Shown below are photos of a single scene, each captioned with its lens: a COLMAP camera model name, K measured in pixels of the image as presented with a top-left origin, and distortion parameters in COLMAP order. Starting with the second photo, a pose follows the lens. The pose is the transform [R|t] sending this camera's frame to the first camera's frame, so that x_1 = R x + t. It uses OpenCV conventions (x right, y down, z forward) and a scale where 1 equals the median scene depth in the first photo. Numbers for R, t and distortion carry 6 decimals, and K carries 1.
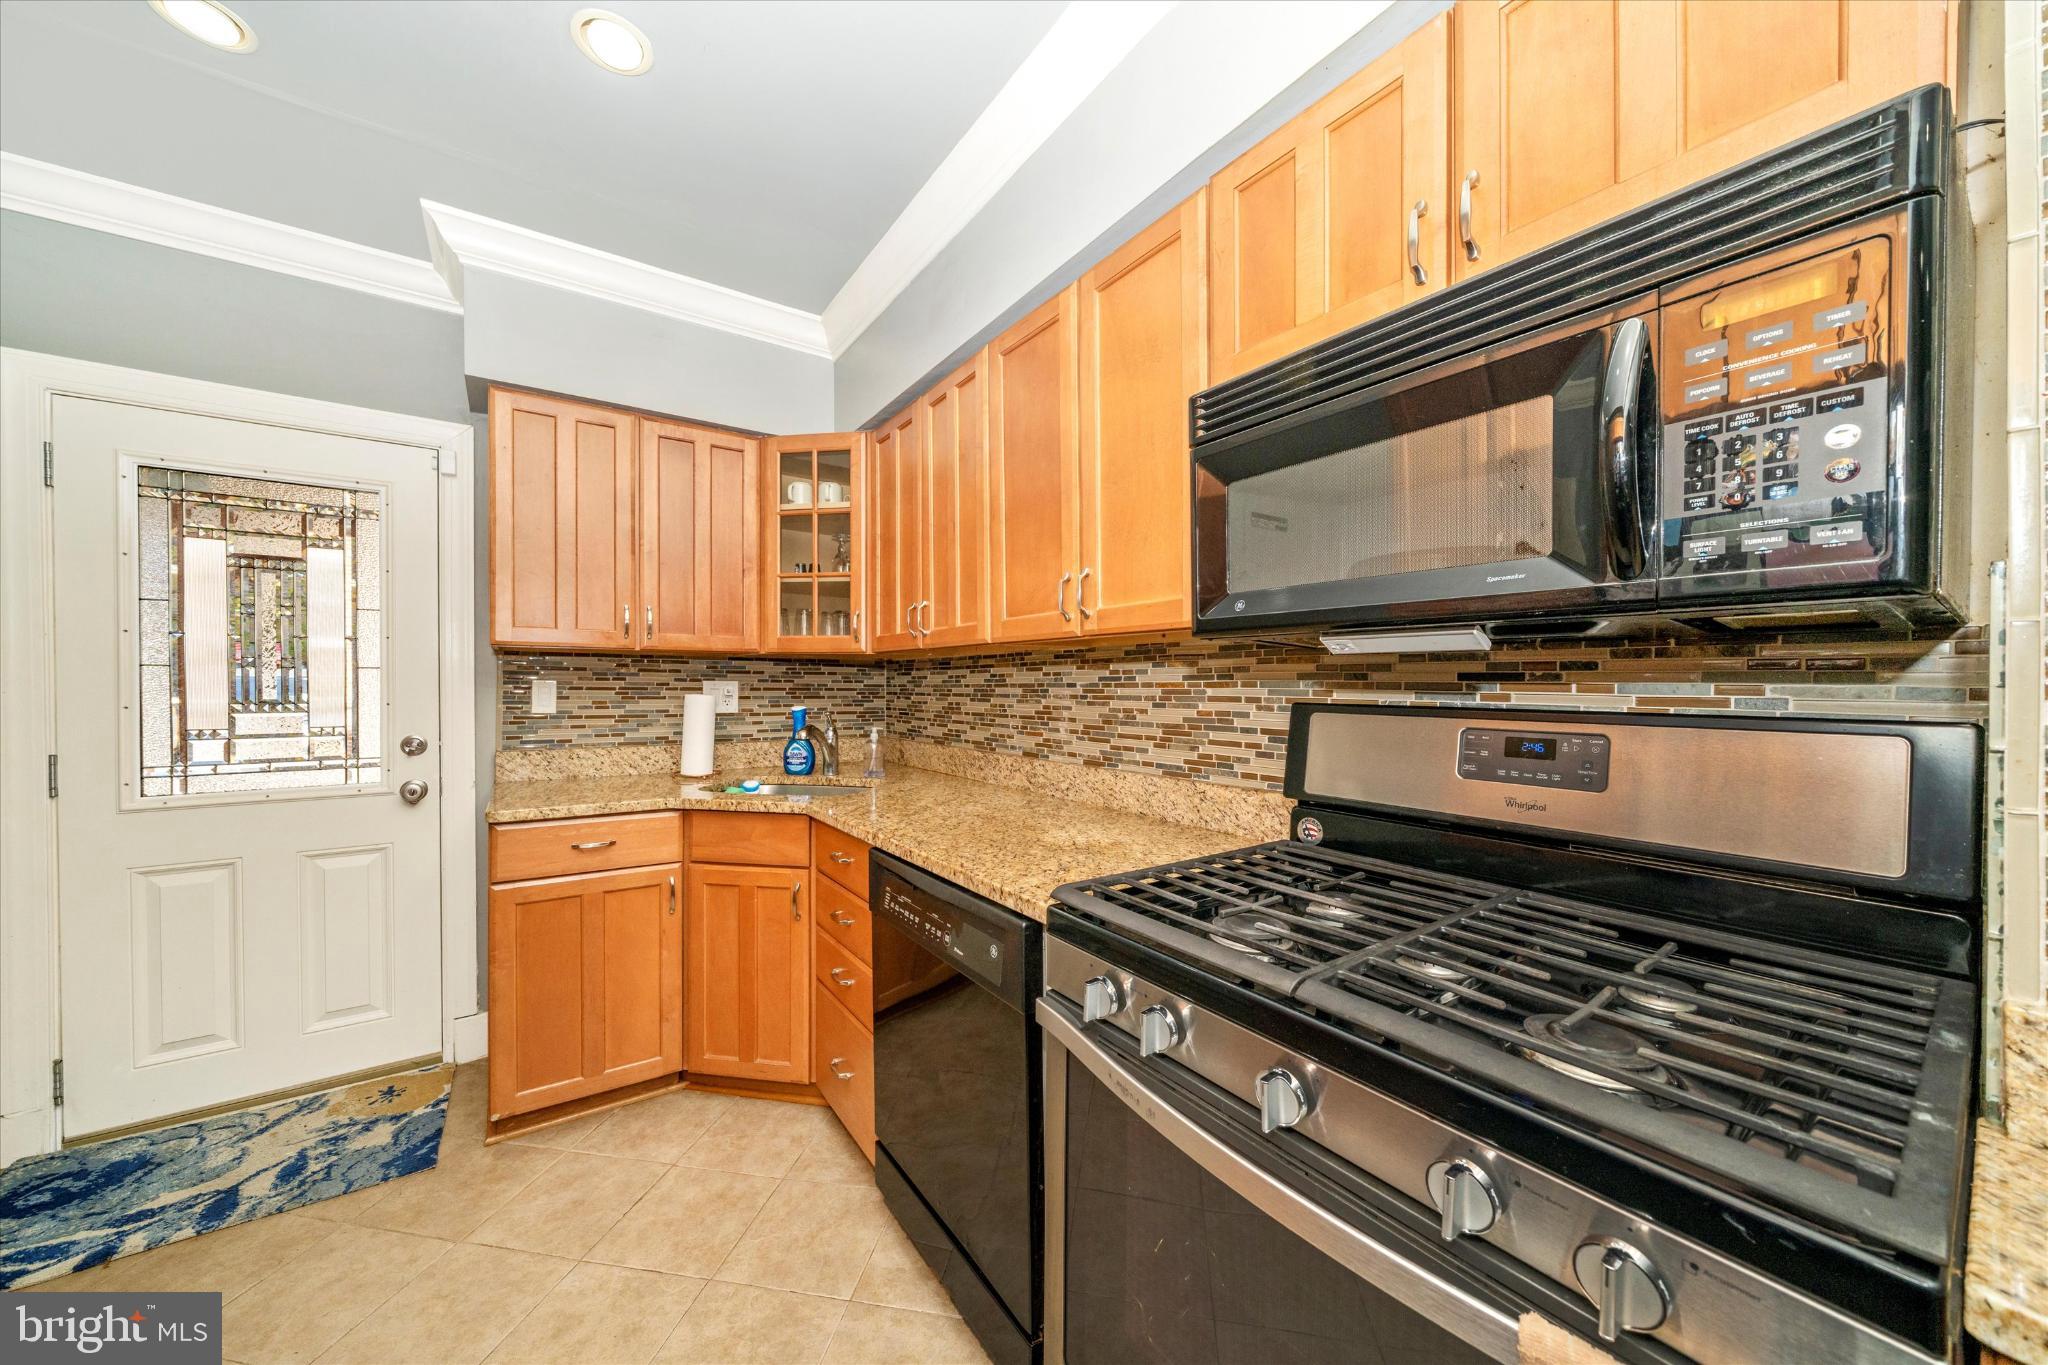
lens RADIAL K [[701.3, 0, 1028.5], [0, 701.3, 689.5], [0, 0, 1]] dist [0.000920, -0.000097]
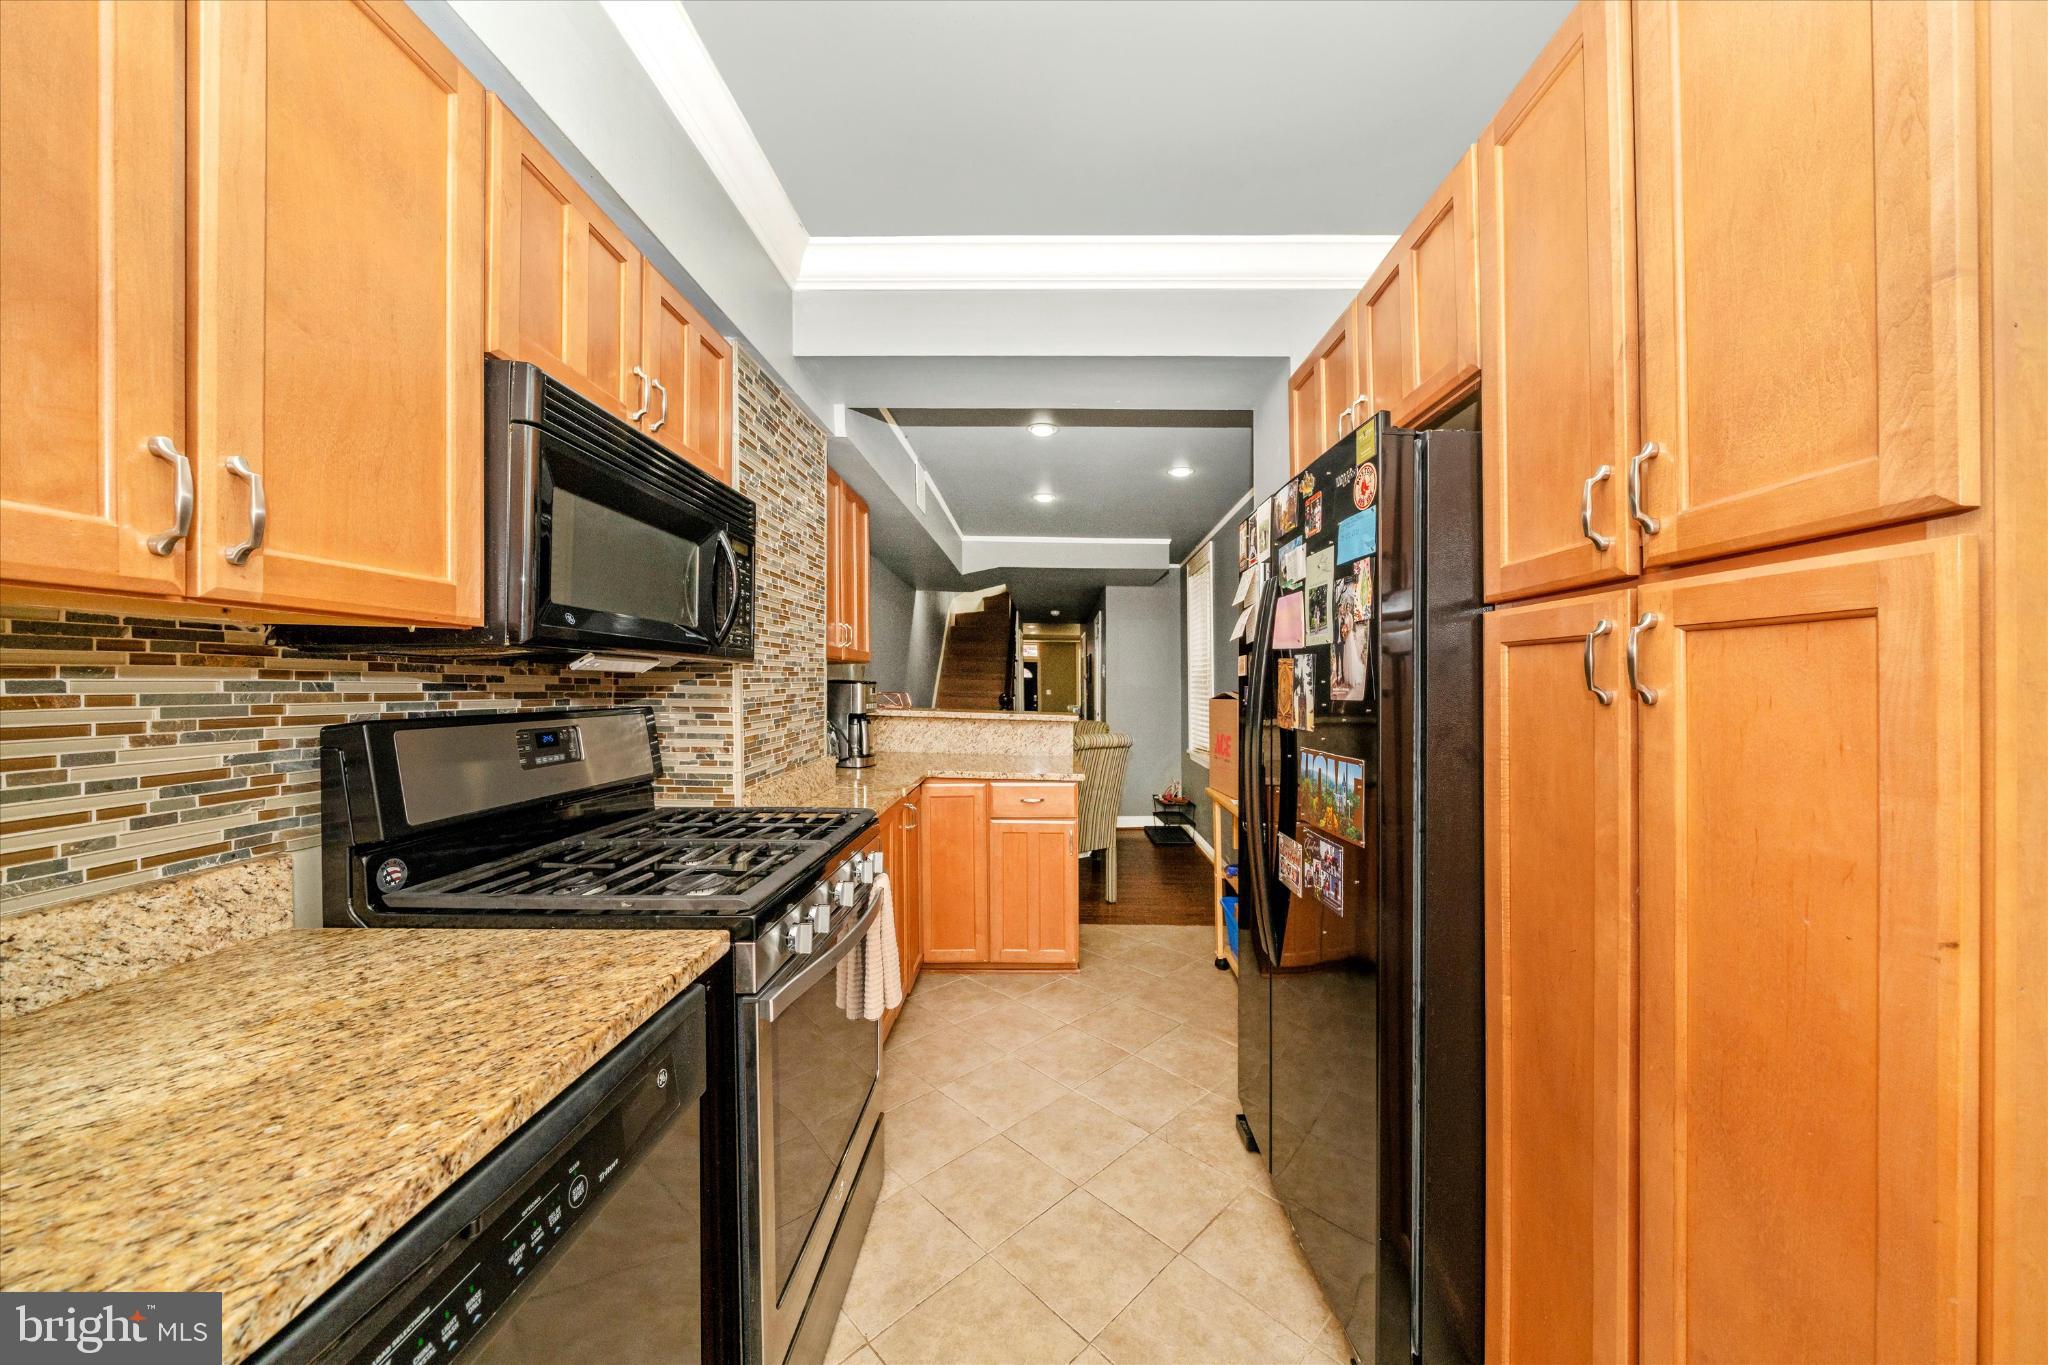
lens RADIAL K [[813.1, 0, 1024.2], [0, 813.1, 684.4], [0, 0, 1]] dist [-0.004105, 0.000131]
pose [[-0.799487, 0.002819, 0.600676, -0.610341], [0.008622, 0.999940, 0.006782, -0.017063], [-0.600621, 0.010601, -0.799464, 1.055288]]
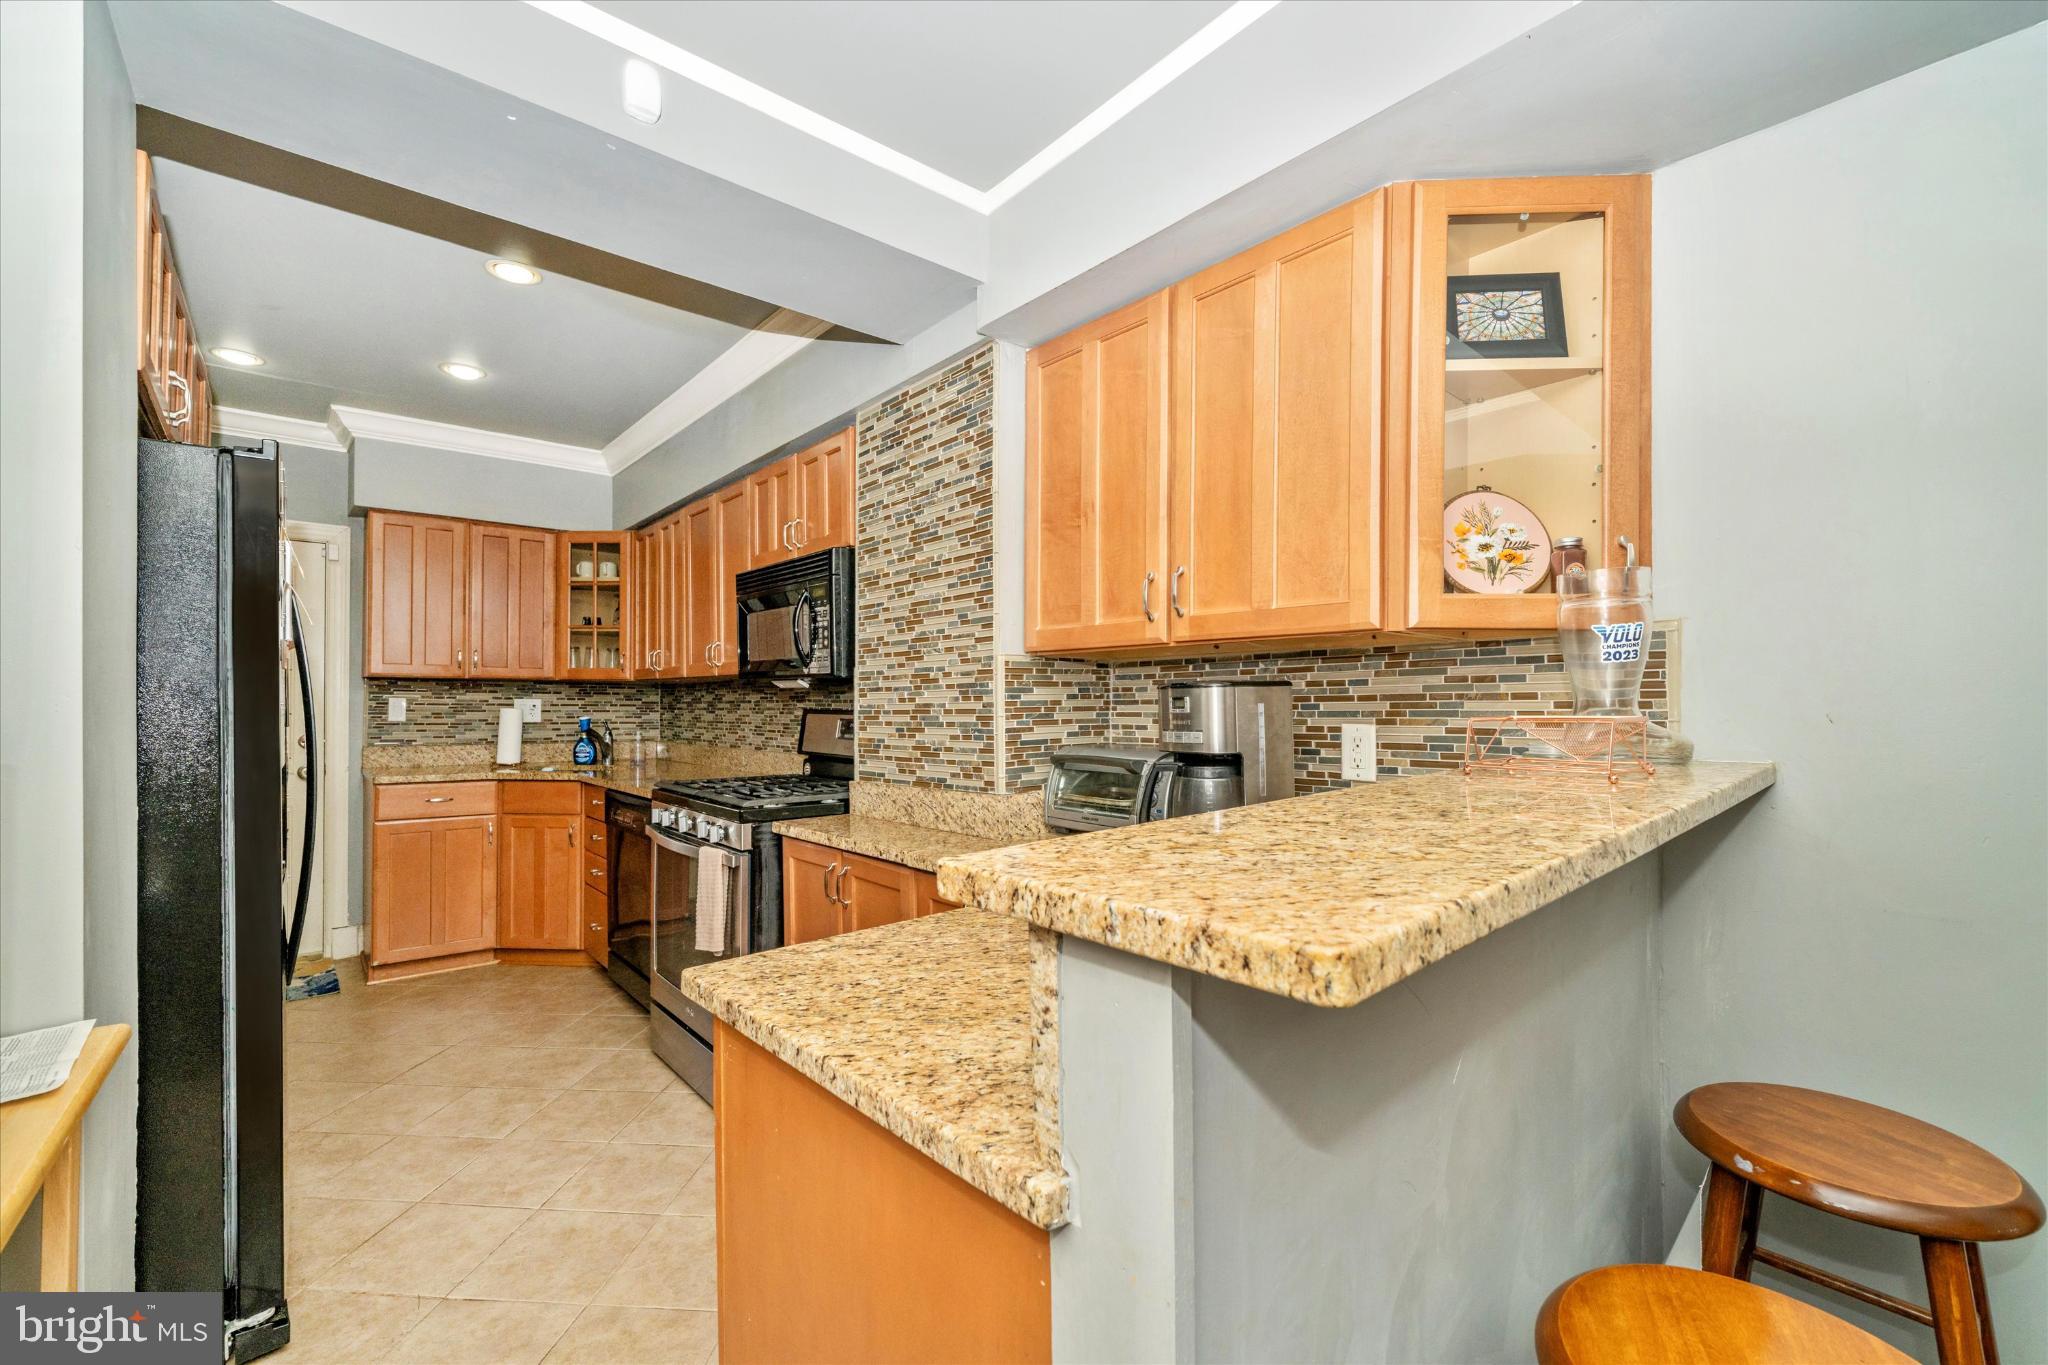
lens RADIAL K [[813.1, 0, 1013.9], [0, 813.1, 697.9], [0, 0, 1]] dist [-0.004105, 0.000131]
pose [[0.994126, 0.001270, 0.108226, 0.415520], [0.000344, 0.999889, -0.014898, 0.012092], [-0.108233, 0.014847, 0.994015, -0.847090]]
